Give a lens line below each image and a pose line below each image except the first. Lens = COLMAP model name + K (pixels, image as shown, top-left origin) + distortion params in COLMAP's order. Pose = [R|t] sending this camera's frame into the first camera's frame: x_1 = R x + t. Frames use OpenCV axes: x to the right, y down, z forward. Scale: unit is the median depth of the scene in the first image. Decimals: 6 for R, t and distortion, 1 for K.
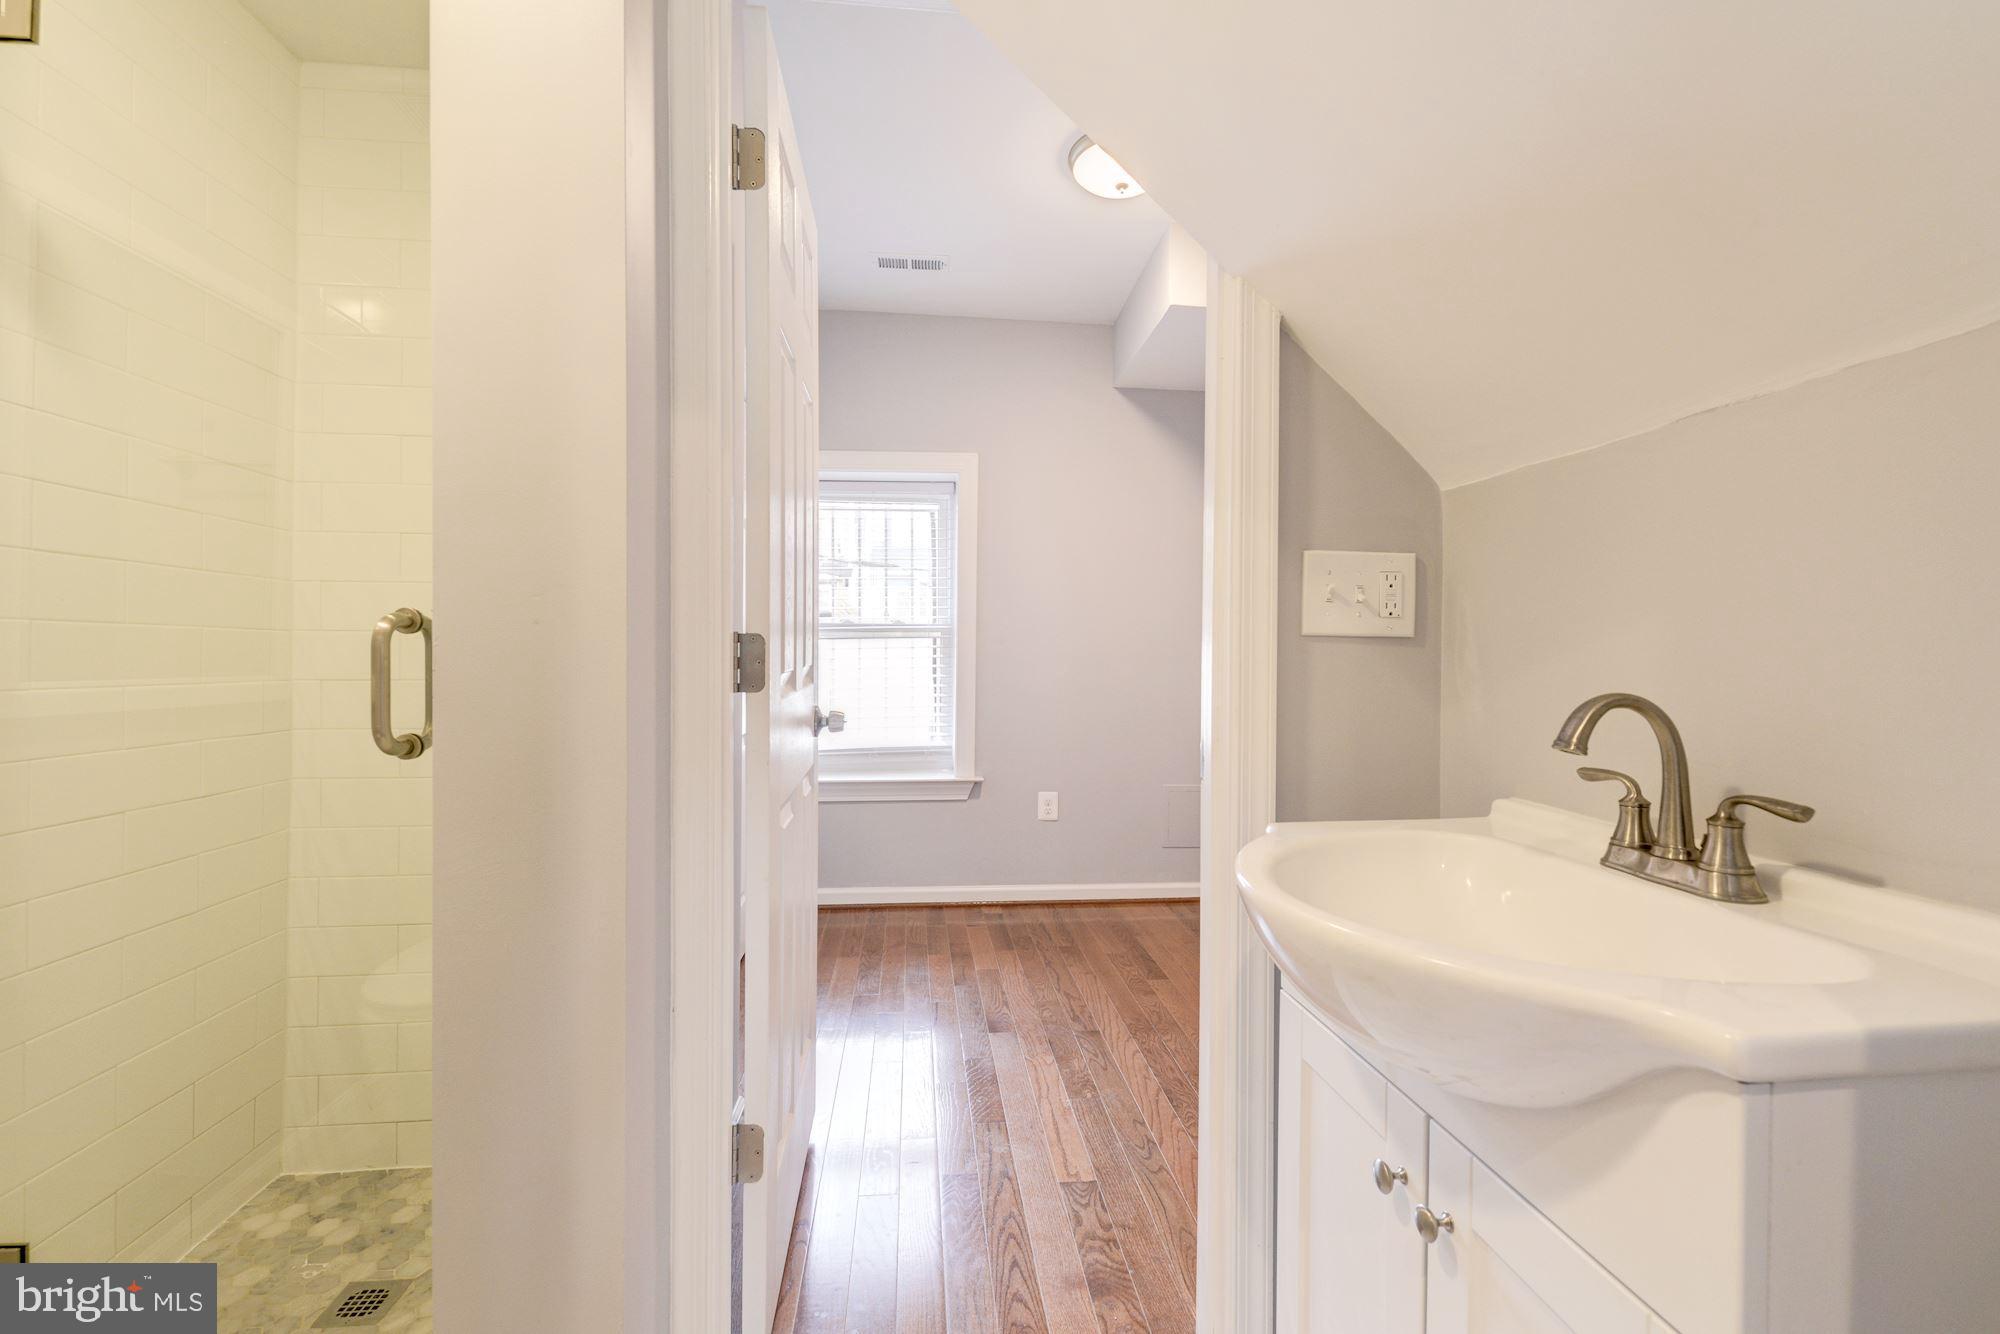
lens RADIAL K [[863.8, 0, 993.8], [0, 863.8, 656.6], [0, 0, 1]] dist [0.018964, -0.012018]
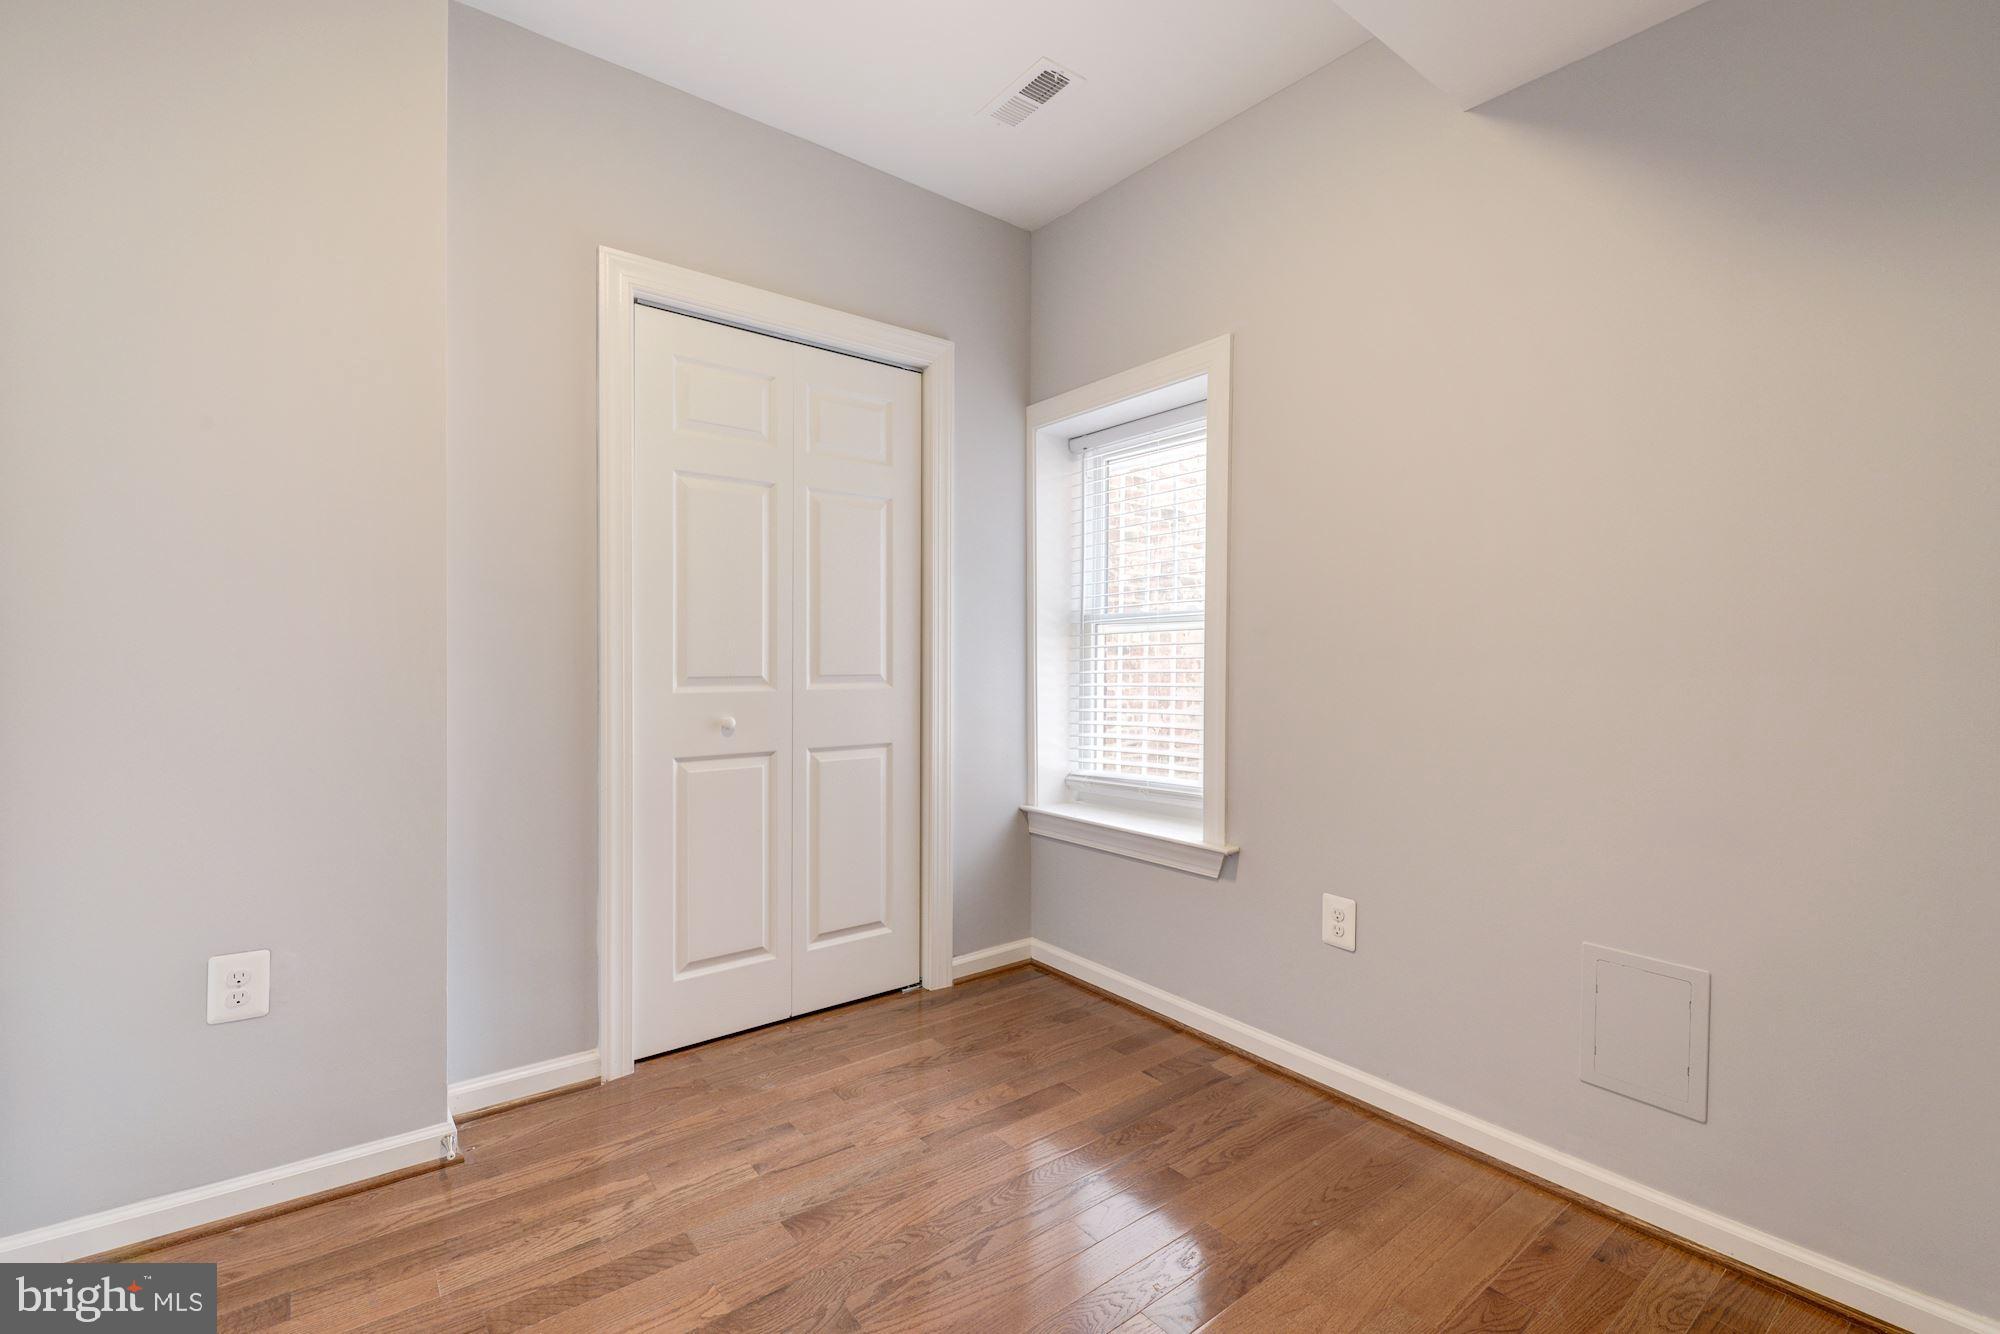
lens RADIAL K [[871.4, 0, 998.3], [0, 871.4, 660.2], [0, 0, 1]] dist [0.021668, -0.013777]
pose [[0.539798, 0.003039, -0.841789, 0.493065], [-0.002162, 0.999995, 0.002224, 0.003360], [0.841792, 0.000619, 0.539802, 0.594599]]
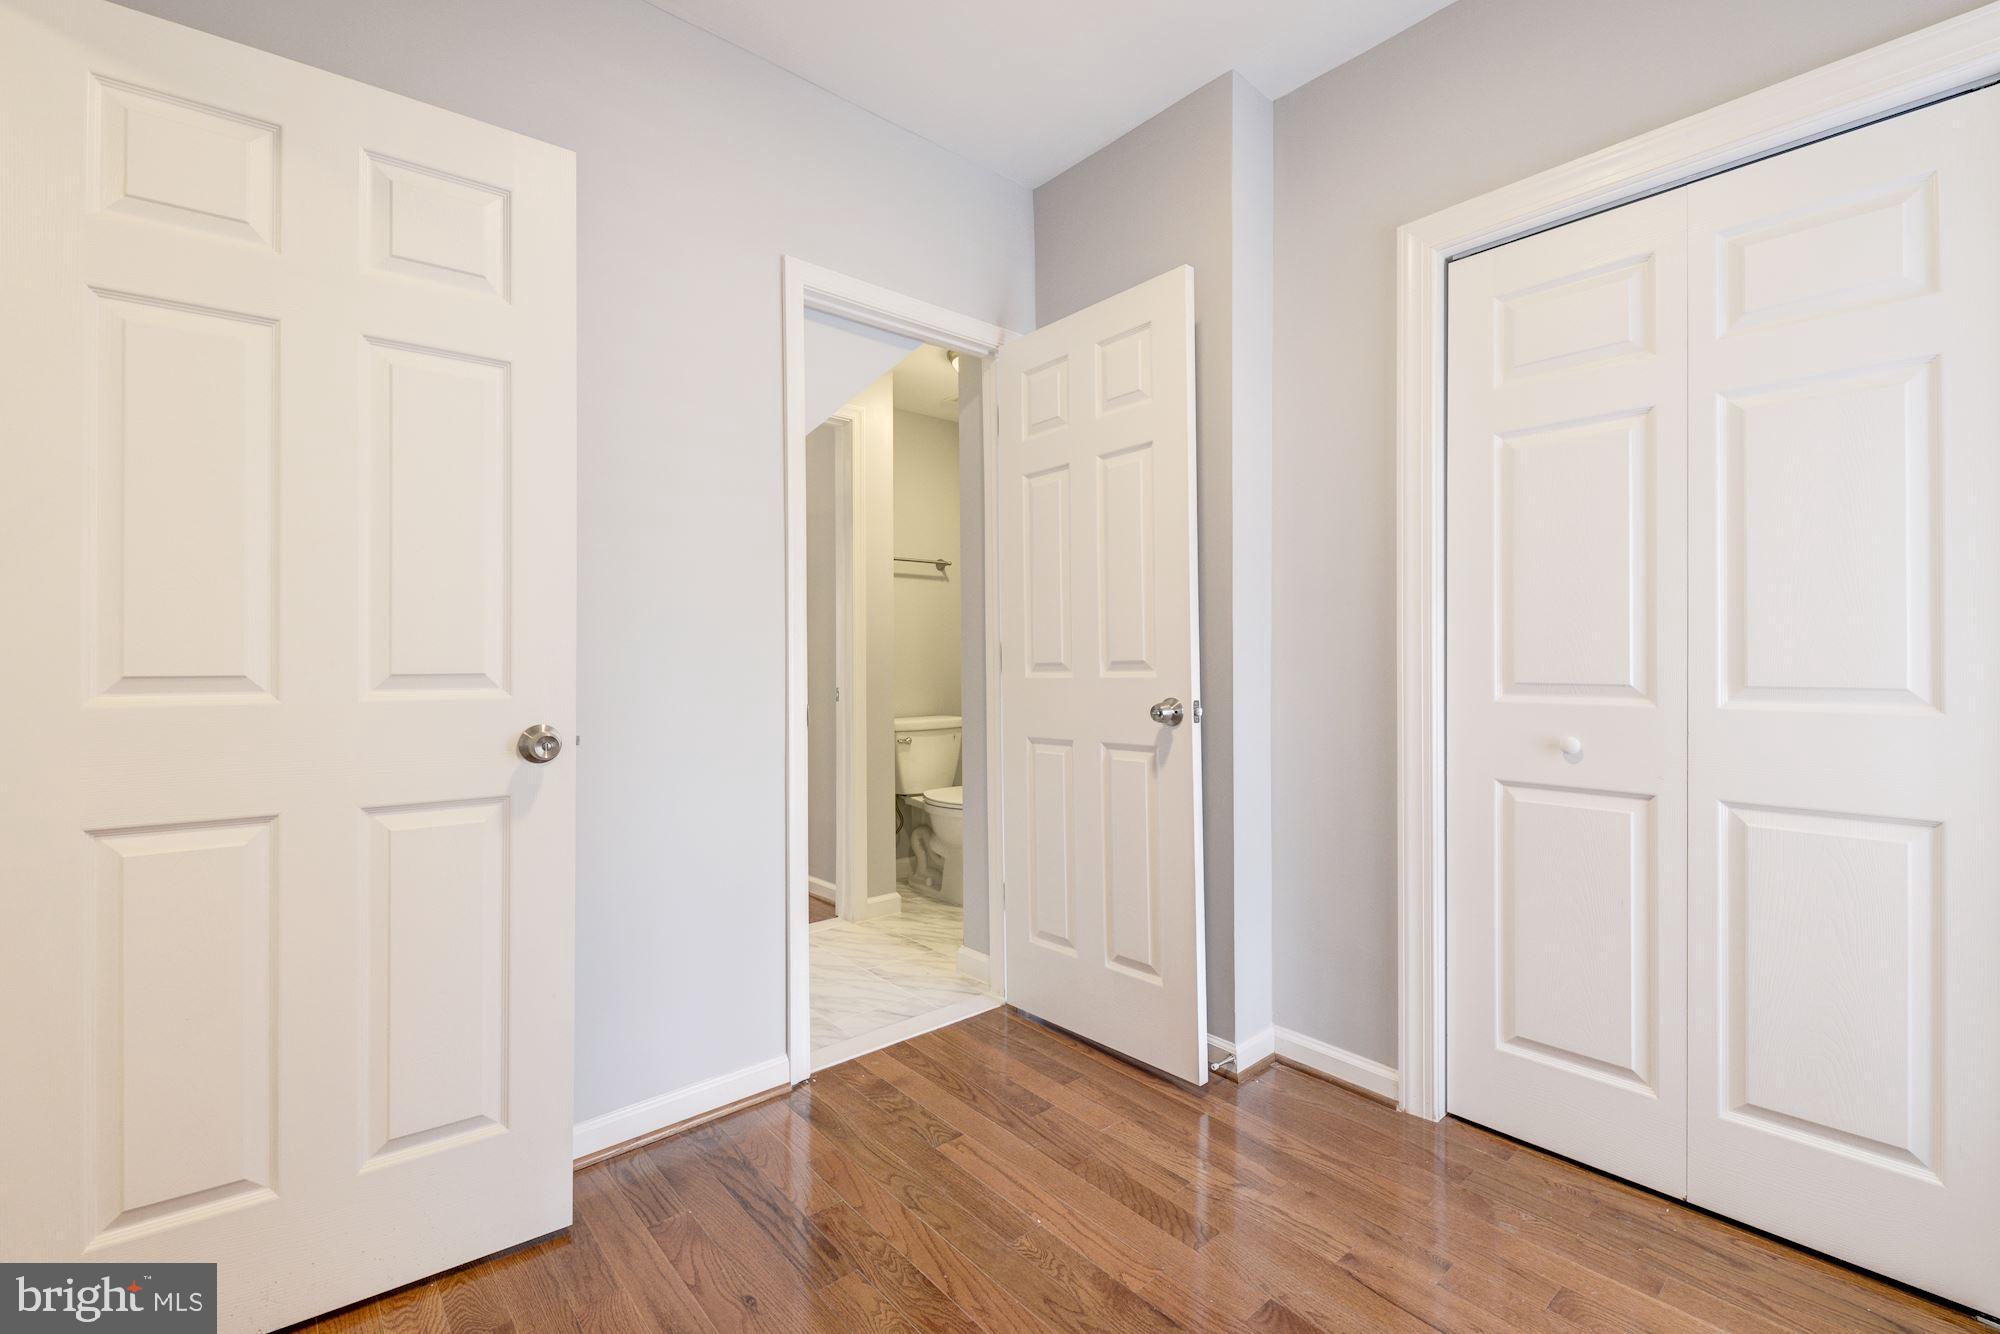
lens RADIAL K [[863.8, 0, 993.8], [0, 863.8, 656.6], [0, 0, 1]] dist [0.018964, -0.012018]
pose [[-0.816691, -0.009284, -0.577001, 0.370182], [-0.005700, 0.999952, -0.008020, 0.008589], [0.577047, -0.003261, -0.816704, 1.044544]]
